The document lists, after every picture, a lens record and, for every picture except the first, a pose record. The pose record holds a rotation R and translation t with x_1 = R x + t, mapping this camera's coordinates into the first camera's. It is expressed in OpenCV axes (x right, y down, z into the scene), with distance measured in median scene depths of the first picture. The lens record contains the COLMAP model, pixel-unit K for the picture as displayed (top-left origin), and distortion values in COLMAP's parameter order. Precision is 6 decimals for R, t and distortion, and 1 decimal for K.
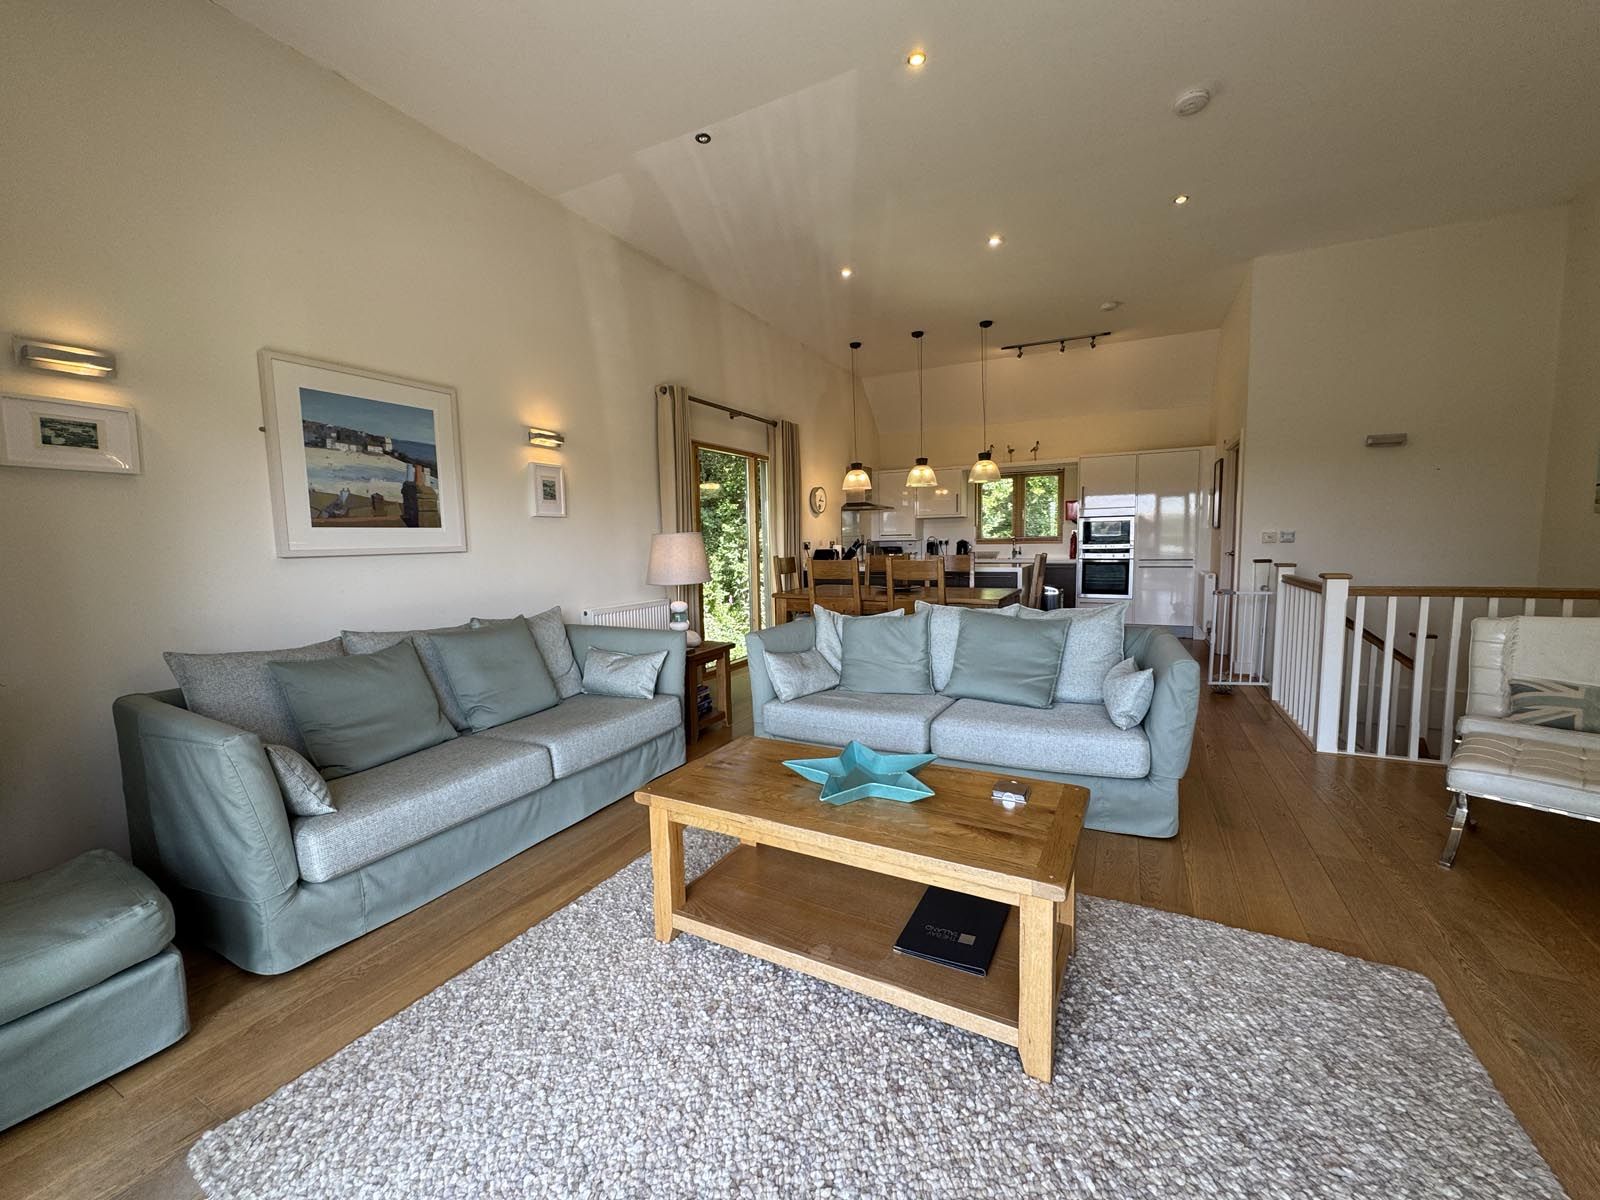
lens RADIAL K [[637.8, 0, 799.2], [0, 637.8, 596.8], [0, 0, 1]] dist [-0.001876, -0.000284]
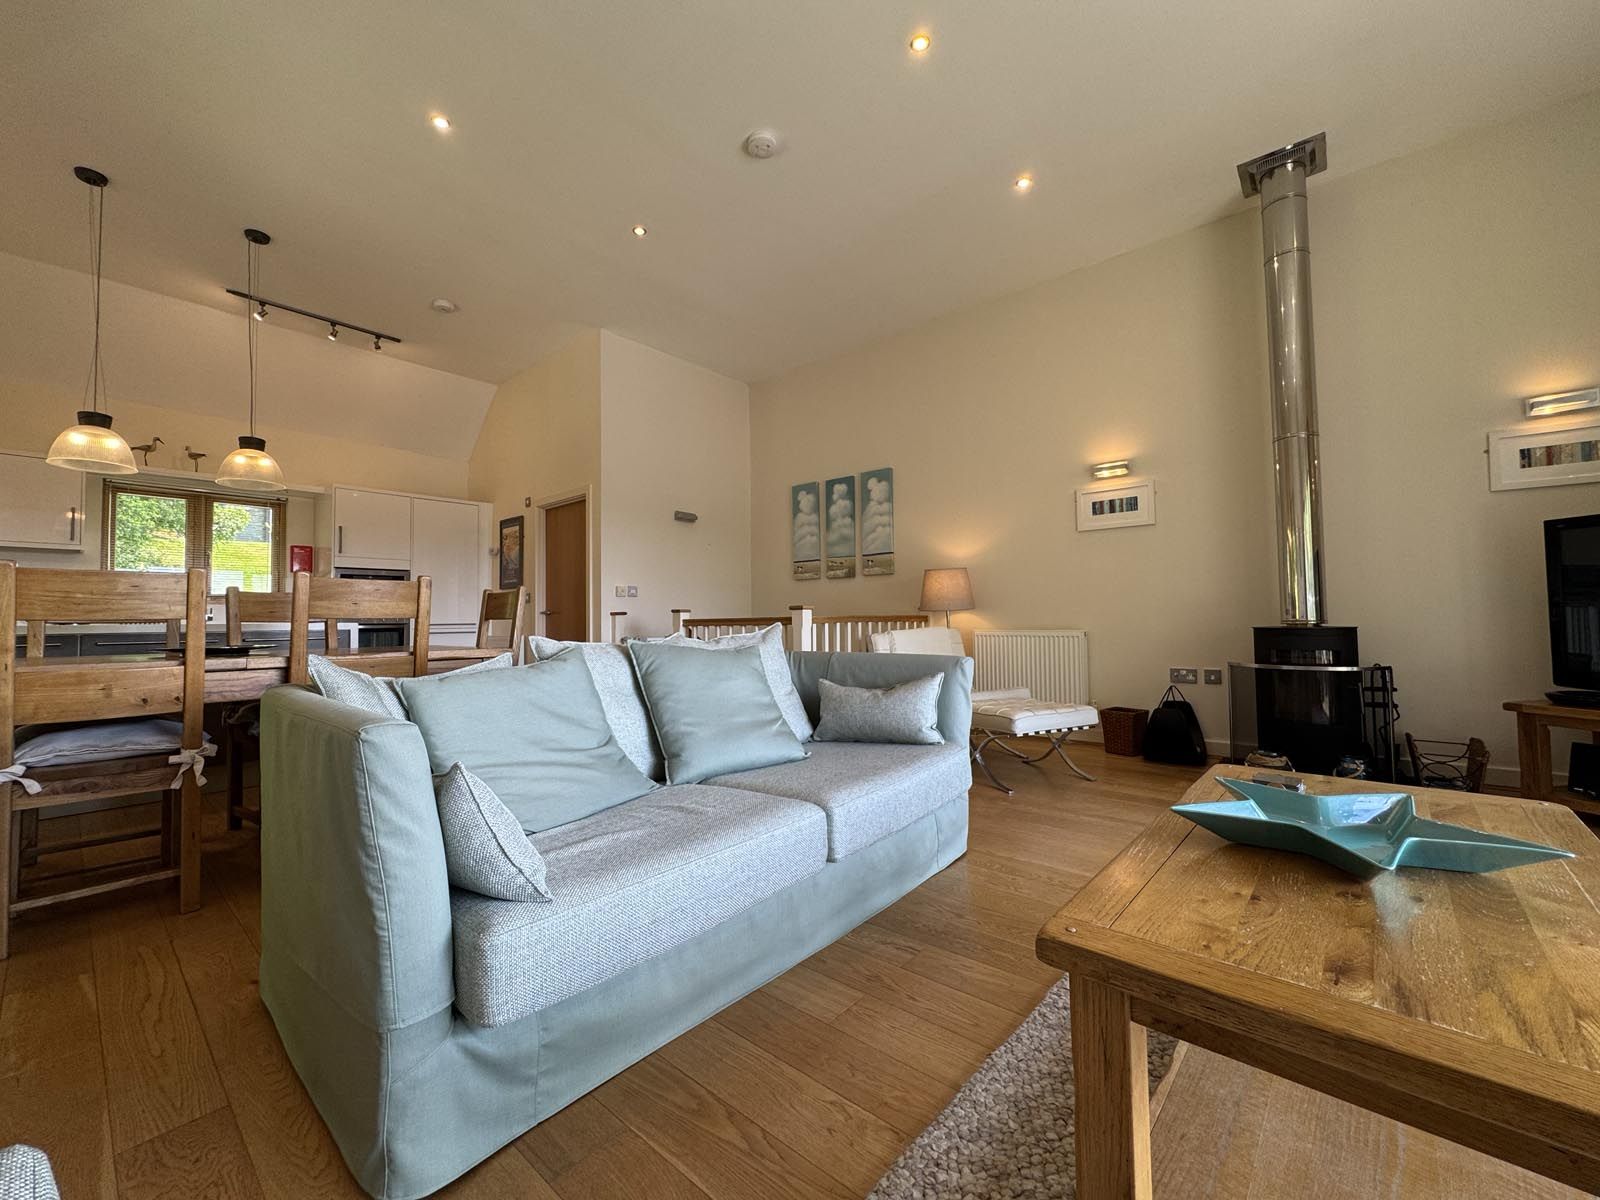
lens RADIAL K [[637.8, 0, 799.2], [0, 637.8, 596.8], [0, 0, 1]] dist [-0.001876, -0.000284]
pose [[0.237858, 0.054049, 0.969795, -0.322405], [0.096907, 0.992148, -0.079063, 0.042697], [-0.966454, 0.112786, 0.230753, 0.746669]]
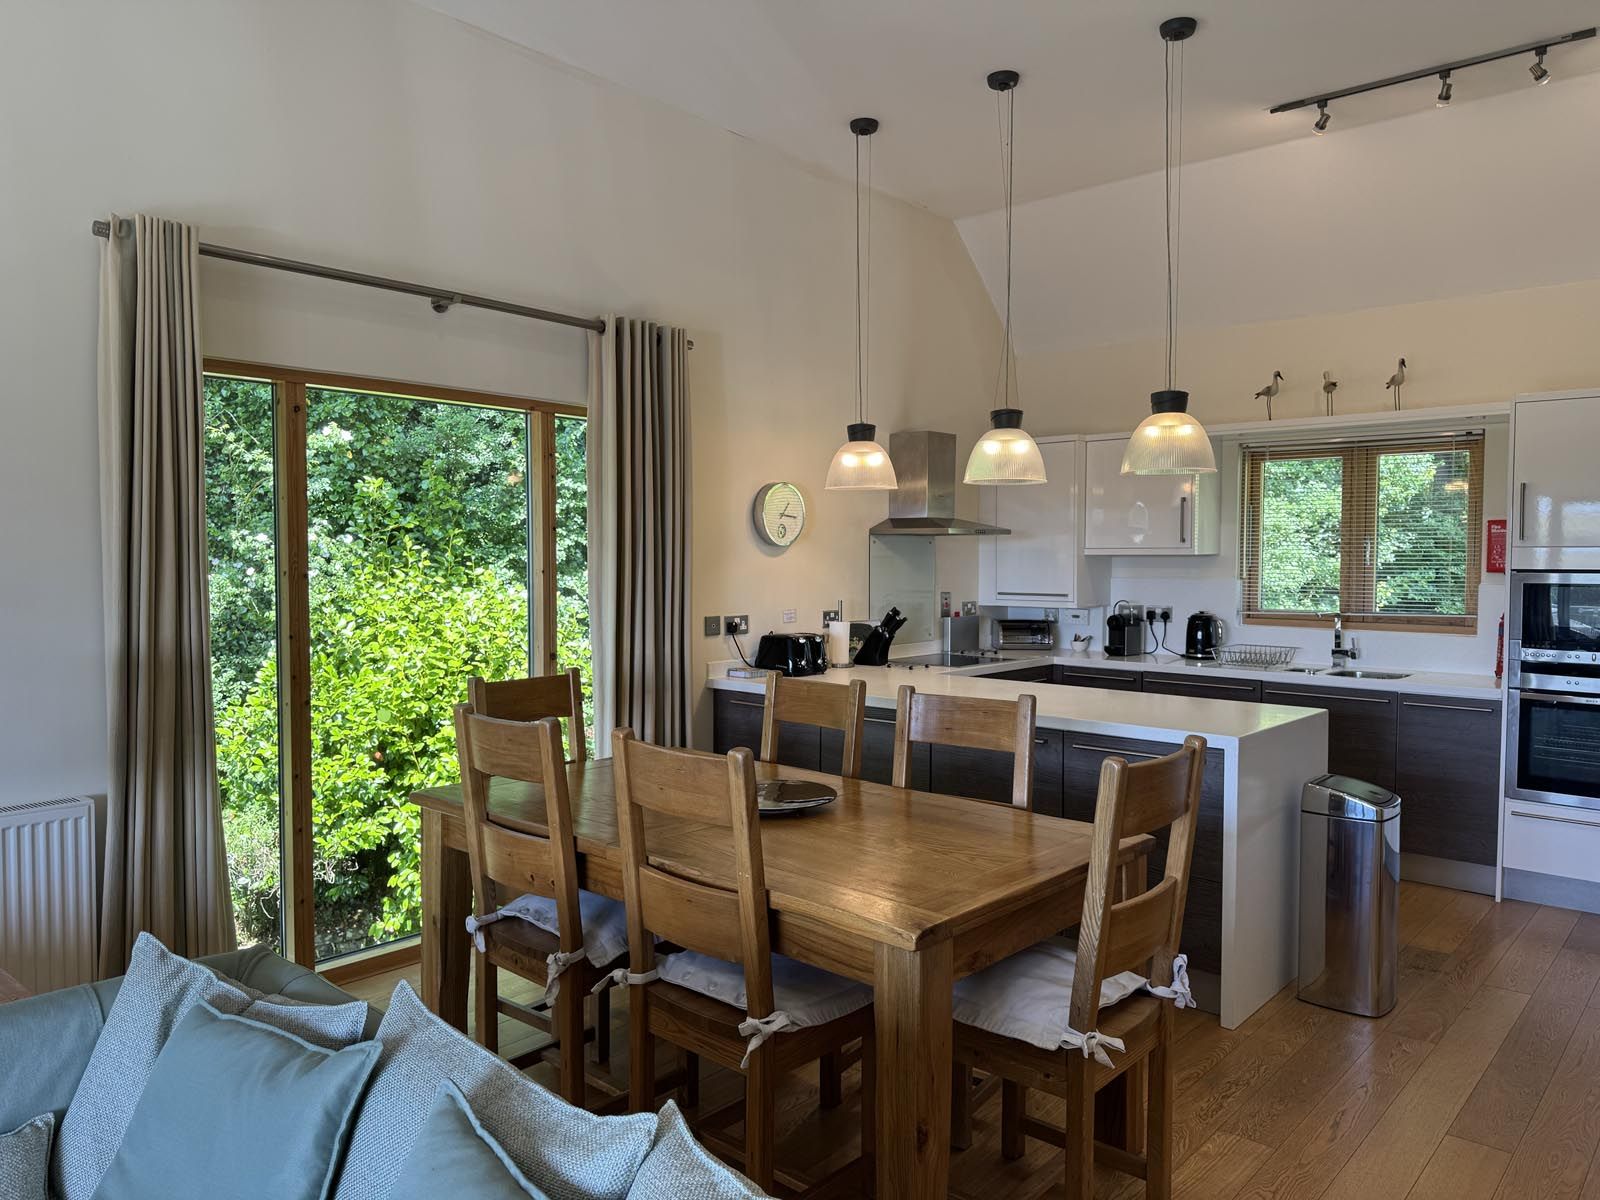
lens RADIAL K [[1136.6, 0, 810.7], [0, 1136.6, 602.2], [0, 0, 1]] dist [0.044644, -0.031776]
pose [[0.971478, 0.031228, -0.235064, 0.495973], [-0.042009, 0.998276, -0.040999, -0.150004], [0.233378, 0.049704, 0.971115, 0.682676]]
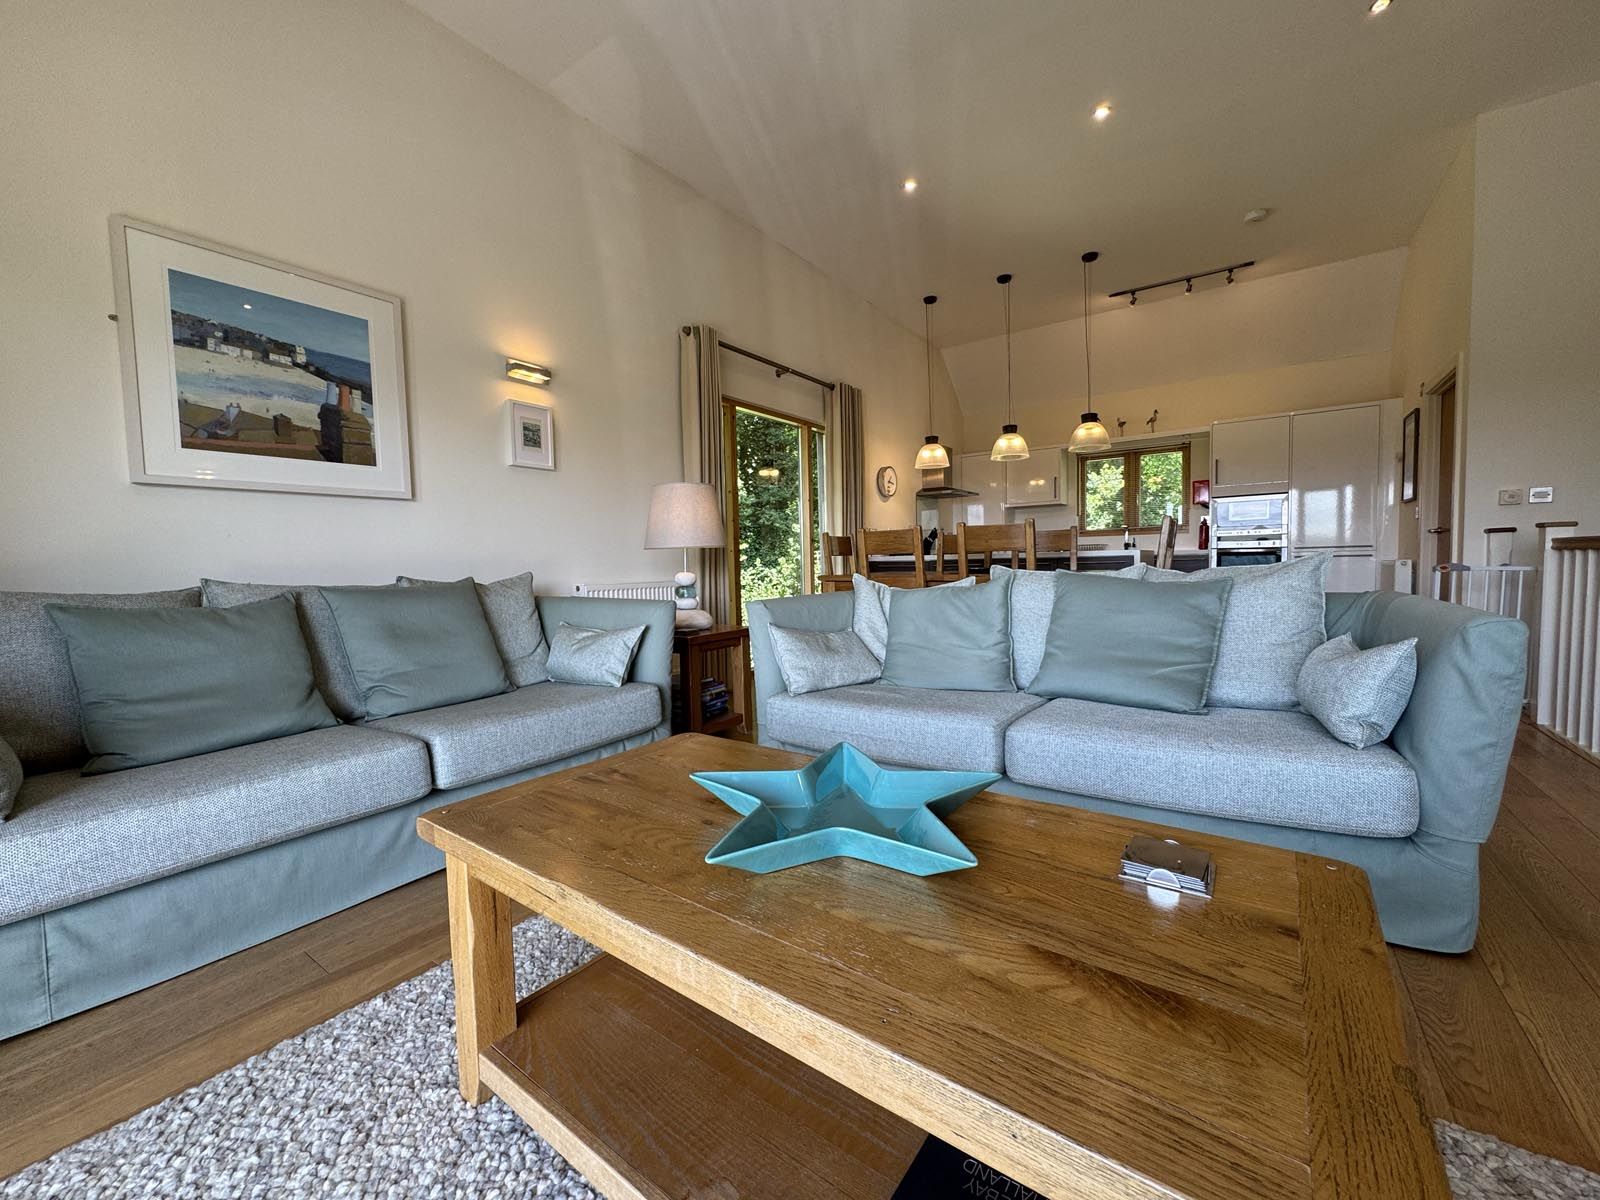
lens RADIAL K [[637.8, 0, 799.2], [0, 637.8, 596.8], [0, 0, 1]] dist [-0.001876, -0.000284]
pose [[0.989775, 0.004654, -0.142559, 0.080327], [-0.009369, 0.999430, -0.032420, 0.077014], [0.142327, 0.033424, 0.989255, 0.291338]]
